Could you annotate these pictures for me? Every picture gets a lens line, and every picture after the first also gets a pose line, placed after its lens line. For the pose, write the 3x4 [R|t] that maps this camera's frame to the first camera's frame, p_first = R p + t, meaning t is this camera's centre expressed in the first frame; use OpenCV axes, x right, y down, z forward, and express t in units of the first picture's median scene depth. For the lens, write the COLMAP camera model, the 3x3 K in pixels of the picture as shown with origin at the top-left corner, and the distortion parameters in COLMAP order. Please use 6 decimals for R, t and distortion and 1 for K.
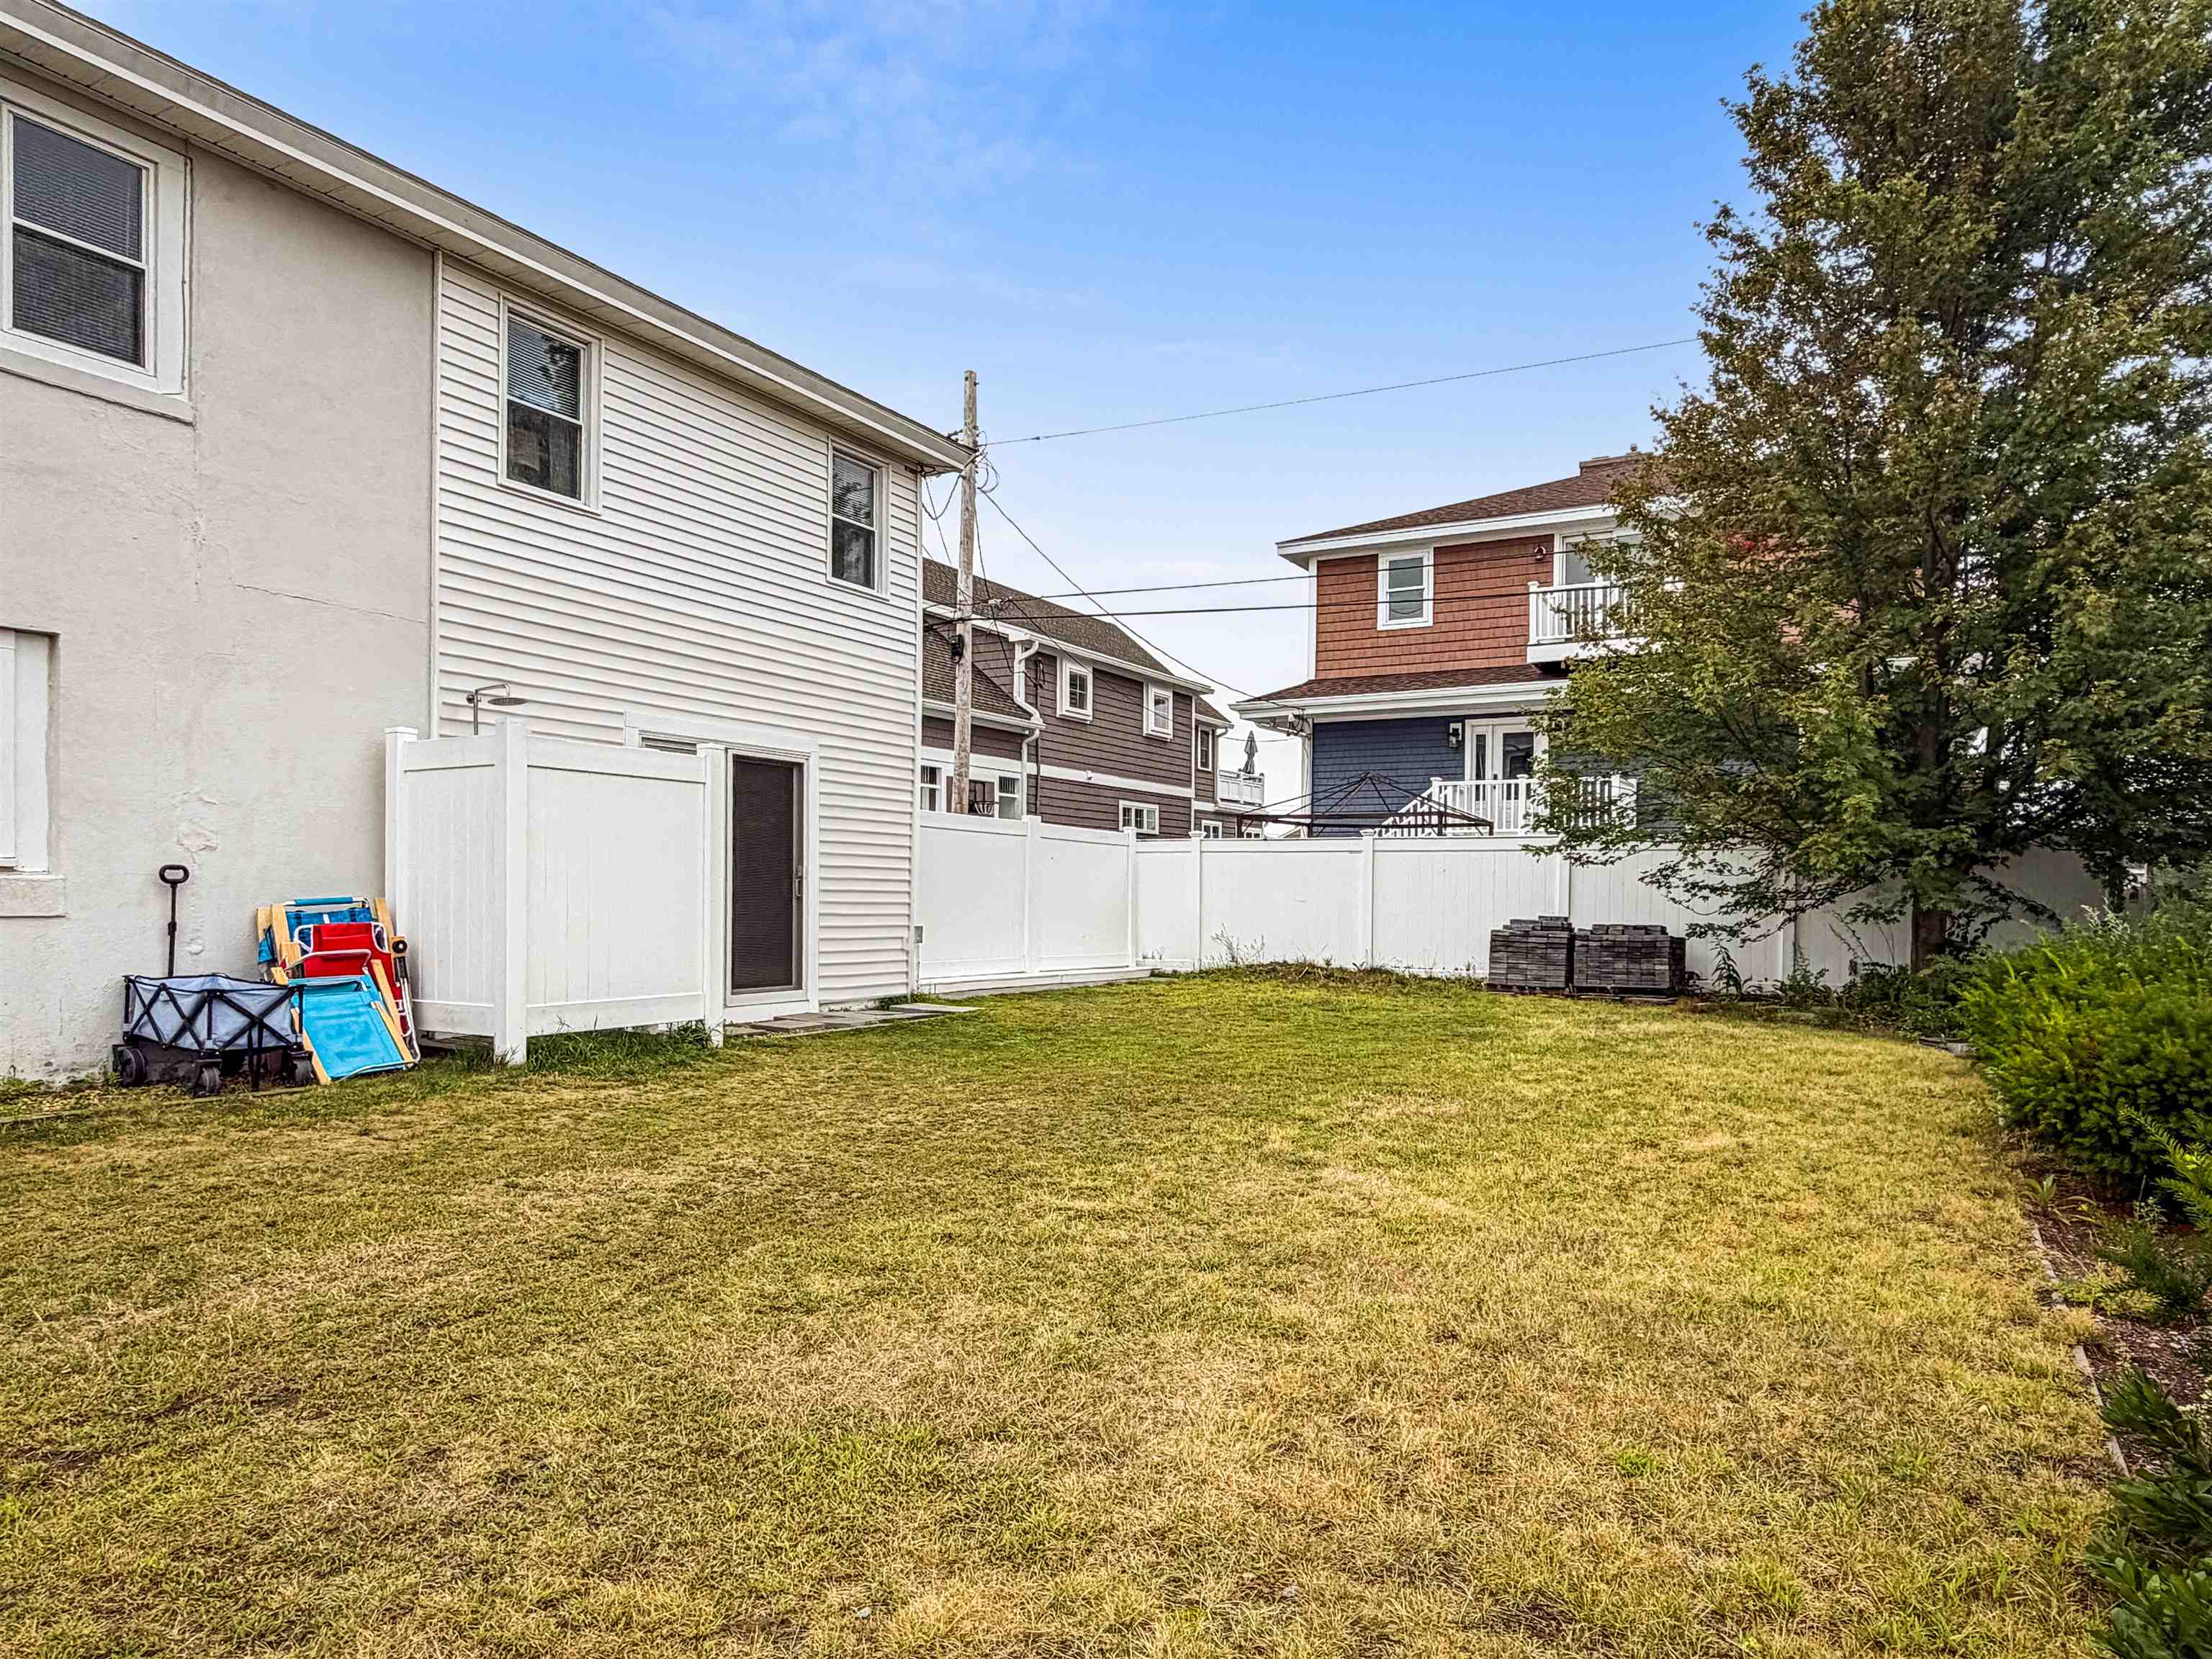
lens RADIAL K [[1380.5, 0, 1109.7], [0, 1380.5, 913.6], [0, 0, 1]] dist [0.017457, -0.000333]
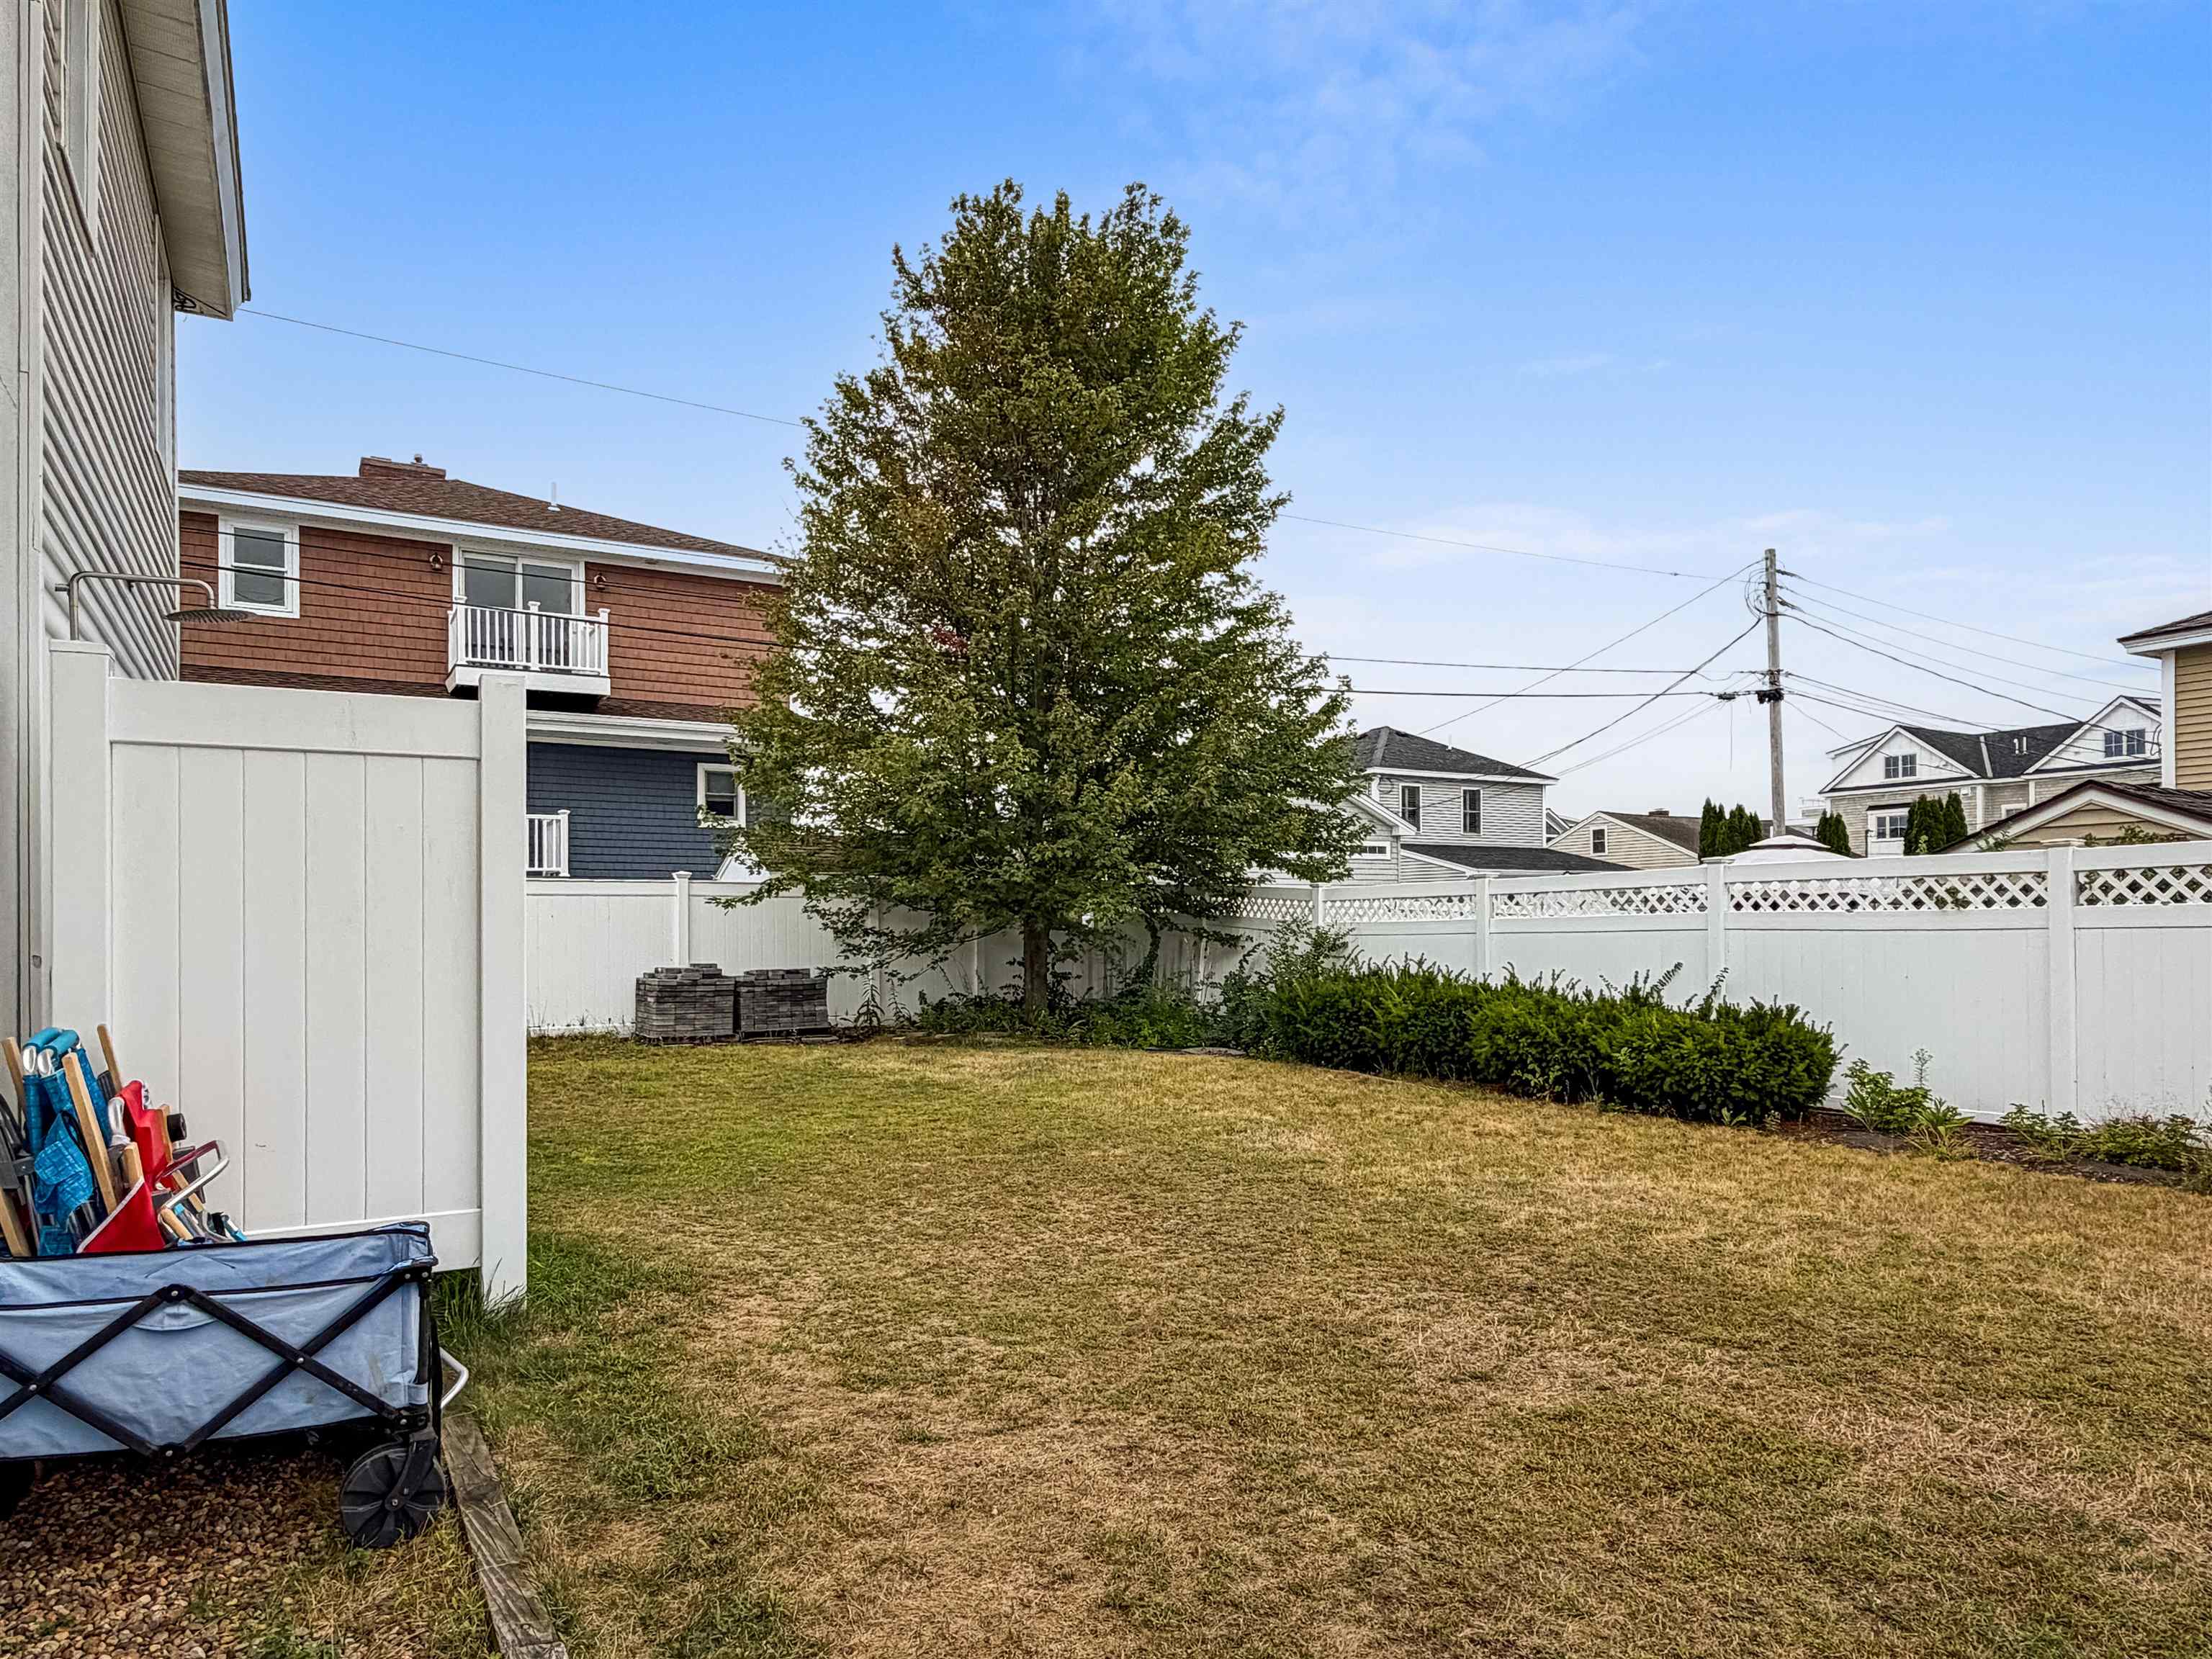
lens RADIAL K [[1380.5, 0, 1109.7], [0, 1380.5, 913.6], [0, 0, 1]] dist [0.017457, -0.000333]
pose [[0.497614, -0.004595, 0.867386, -0.401176], [0.024247, 0.999669, -0.008615, -0.018694], [-0.867059, 0.025318, 0.497561, 0.267954]]
